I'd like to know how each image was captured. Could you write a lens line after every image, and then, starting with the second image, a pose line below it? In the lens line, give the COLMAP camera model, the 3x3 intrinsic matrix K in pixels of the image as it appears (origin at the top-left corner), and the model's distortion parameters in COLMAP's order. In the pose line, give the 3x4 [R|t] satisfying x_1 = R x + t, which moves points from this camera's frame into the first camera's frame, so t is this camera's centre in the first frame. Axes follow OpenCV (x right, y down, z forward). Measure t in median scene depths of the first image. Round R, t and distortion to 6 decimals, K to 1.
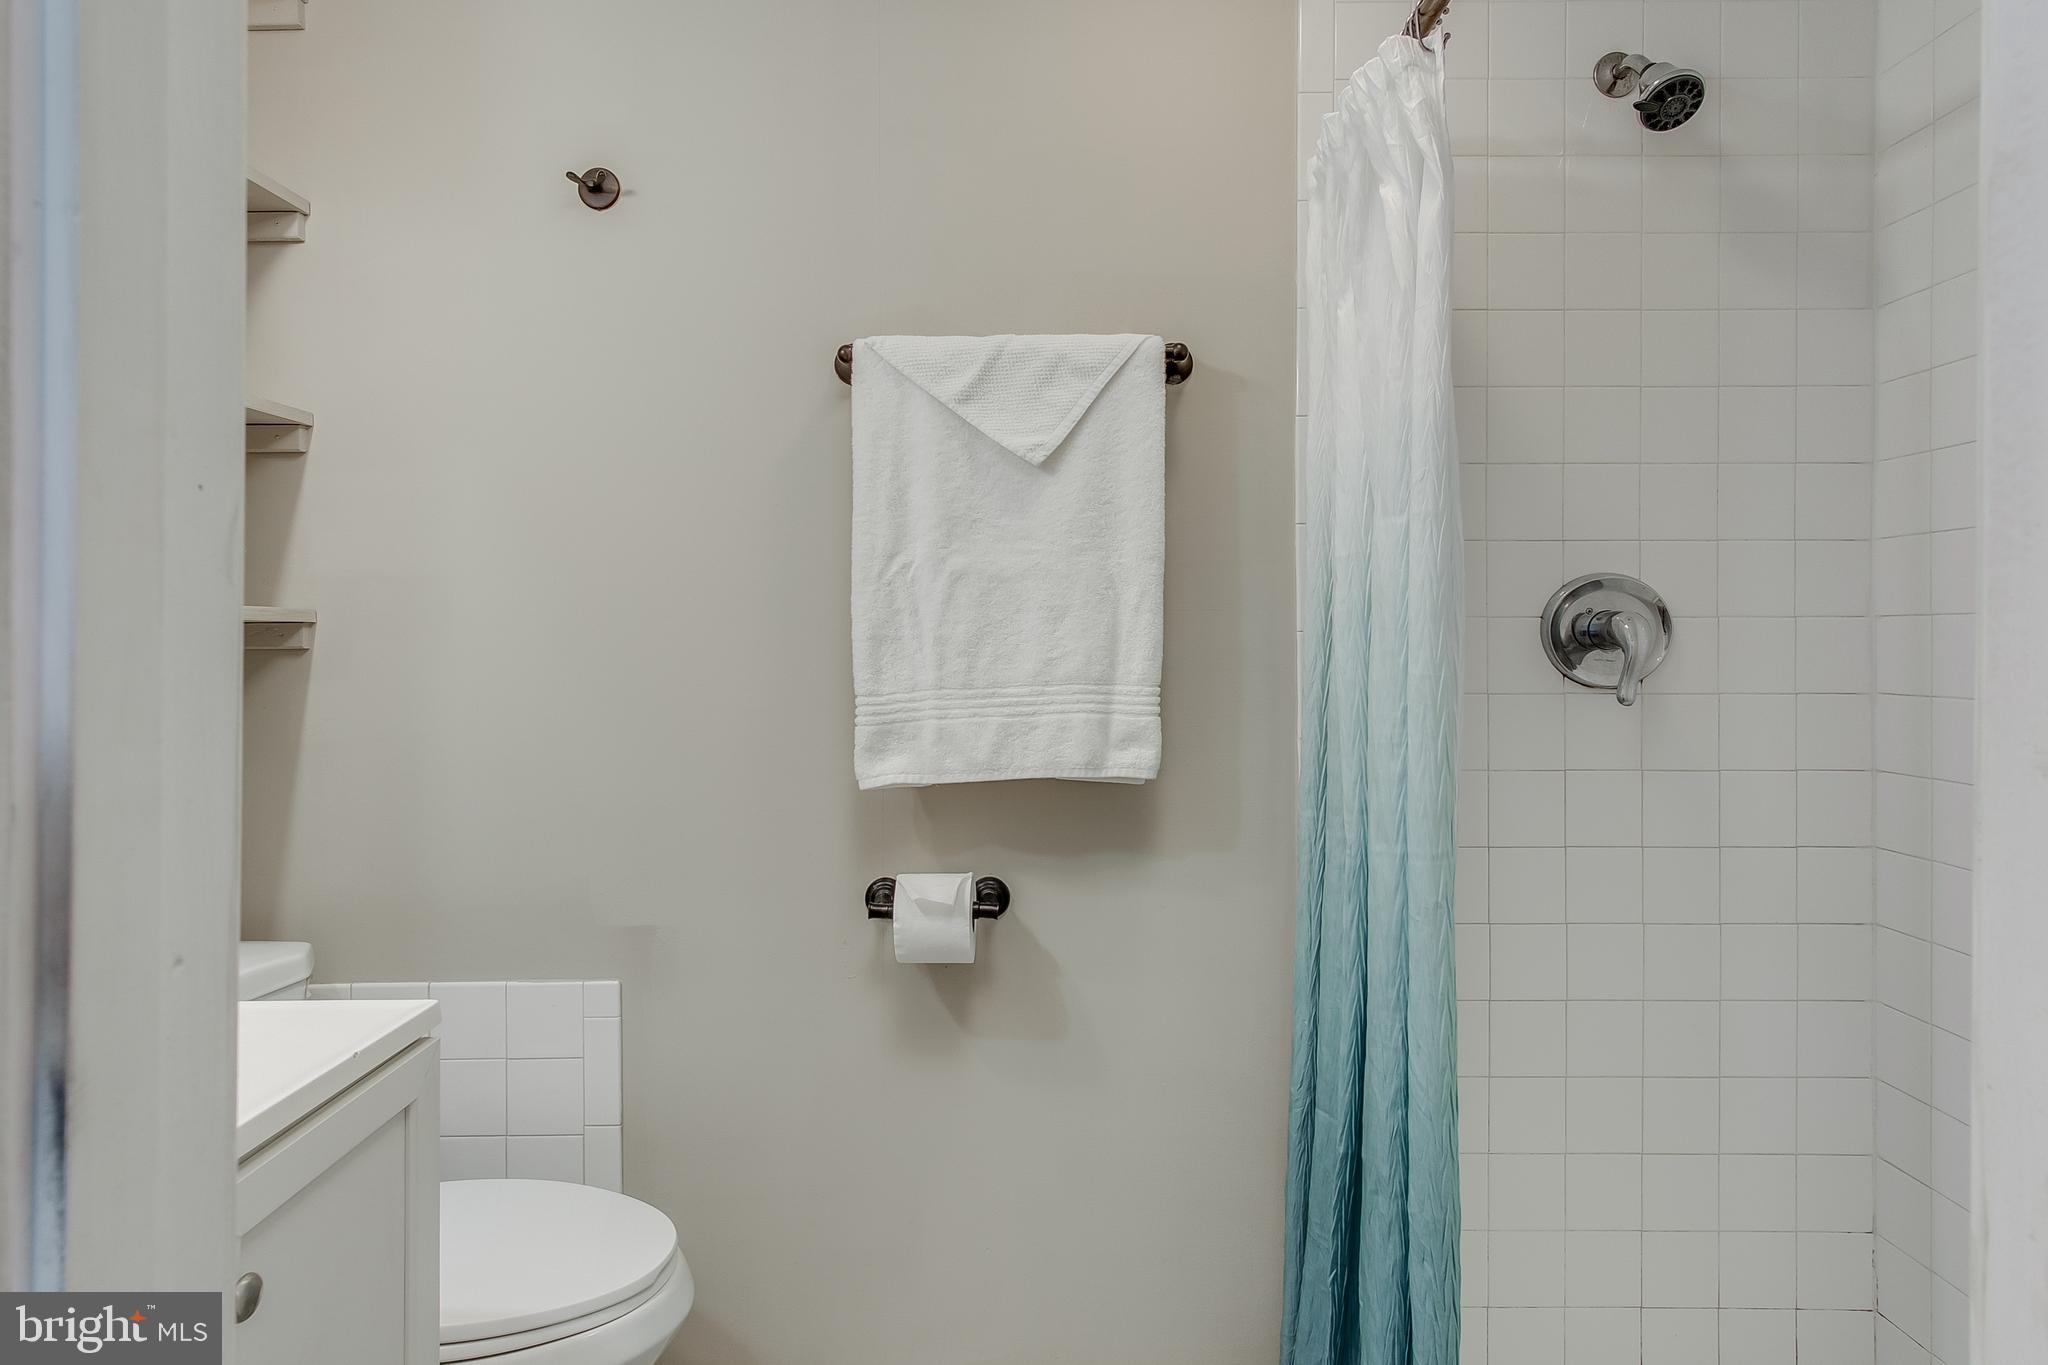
lens RADIAL K [[1112.1, 0, 1024.8], [0, 1112.1, 650.6], [0, 0, 1]] dist [0.003238, 0.000838]
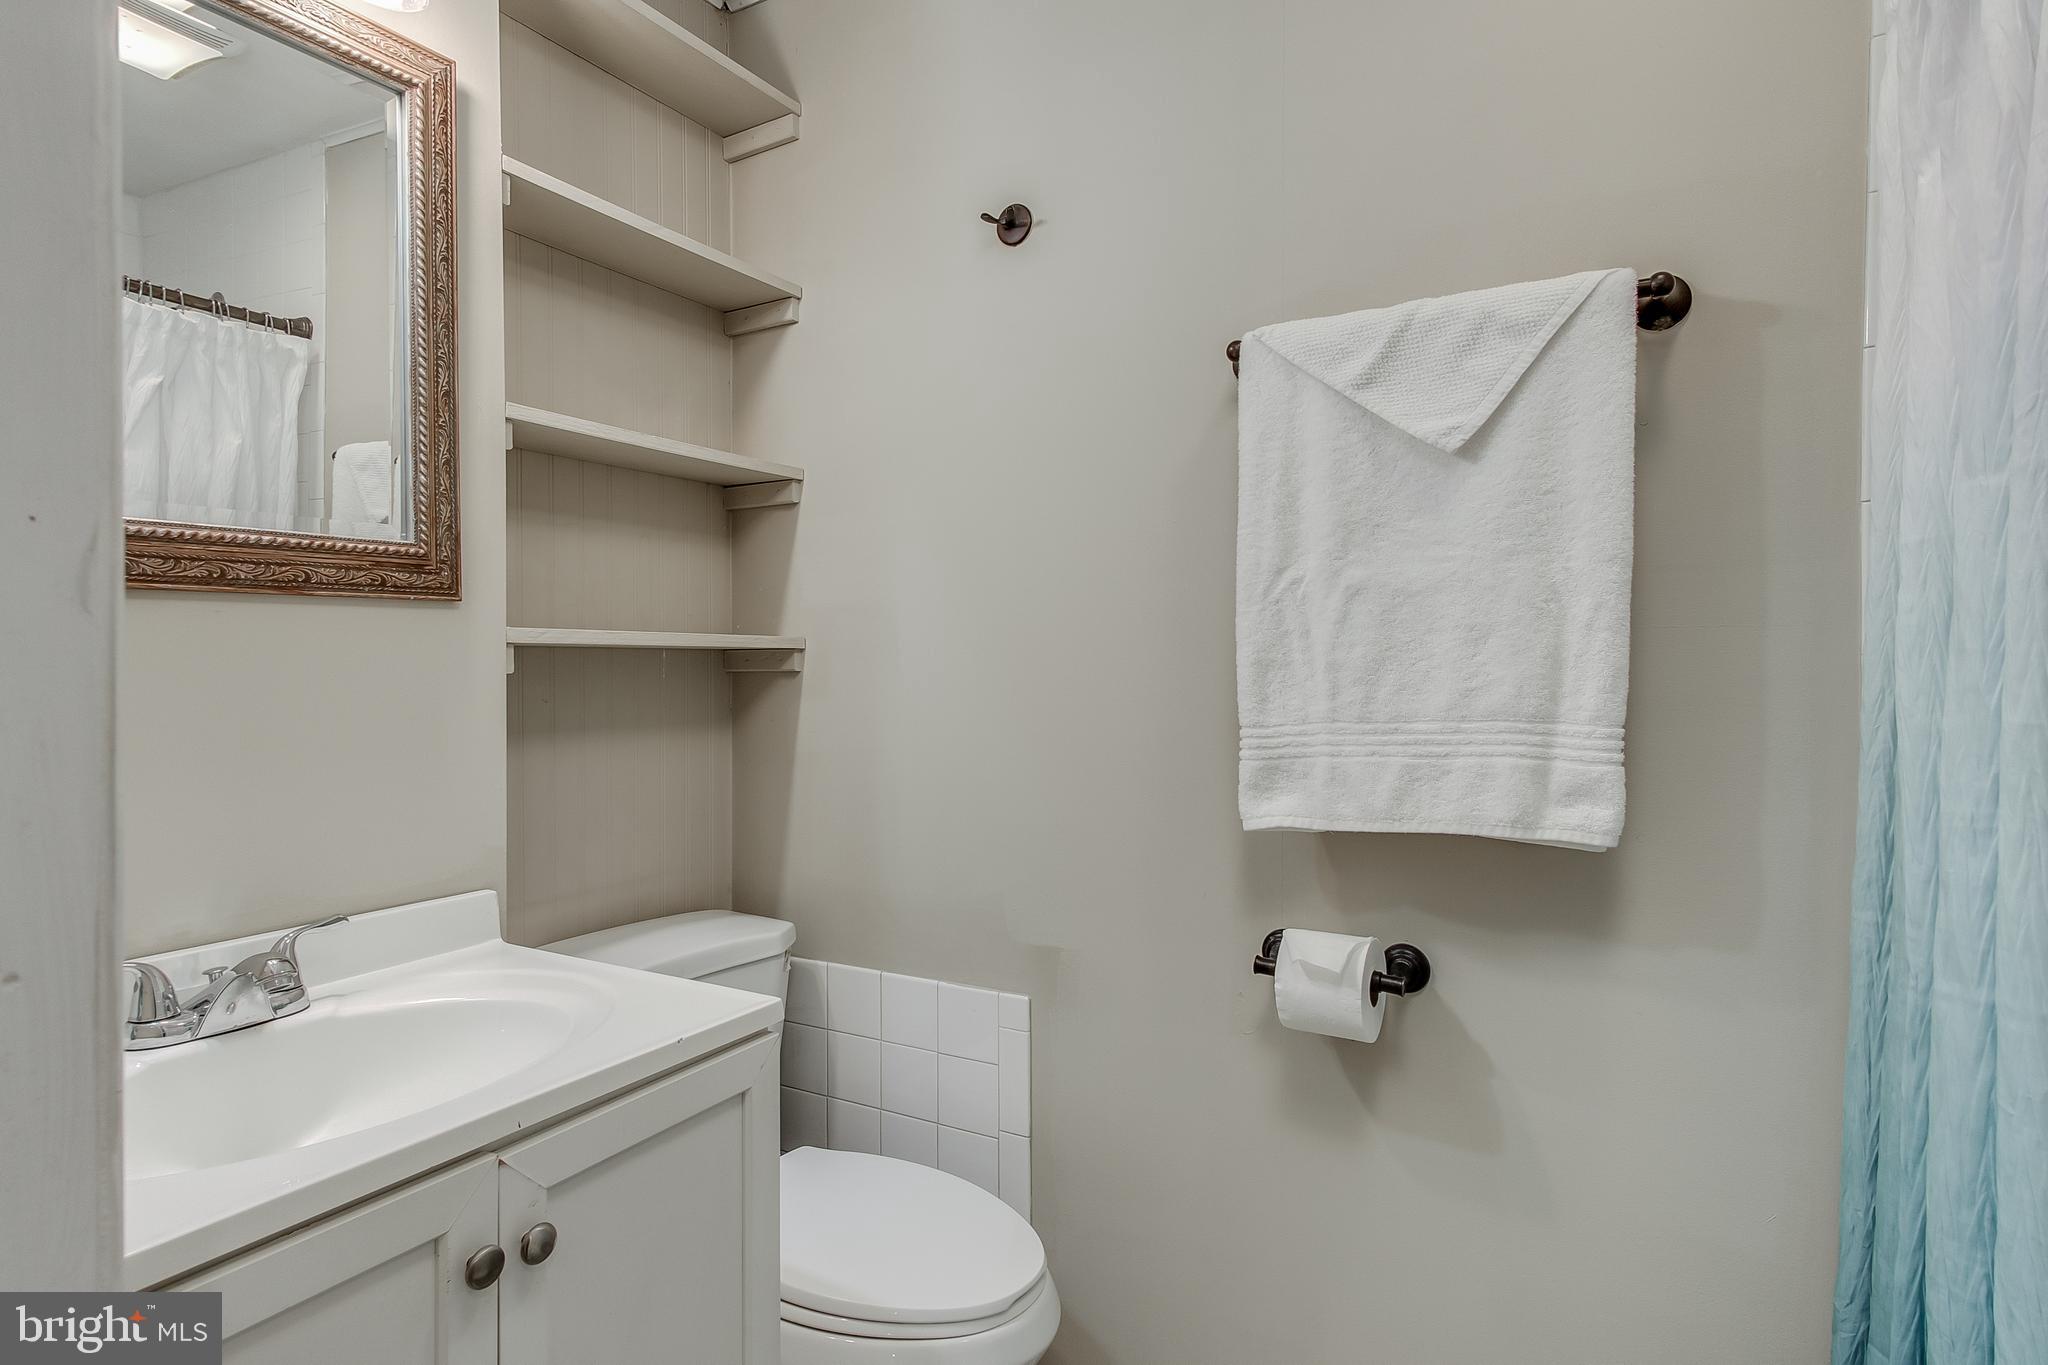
lens RADIAL K [[1080.3, 0, 1028.3], [0, 1080.3, 679.9], [0, 0, 1]] dist [0.003568, 0.000878]
pose [[0.863262, 0.010038, -0.504656, 0.143808], [-0.006667, 0.999942, 0.008485, -0.003872], [0.504712, -0.003960, 0.863279, 0.151903]]
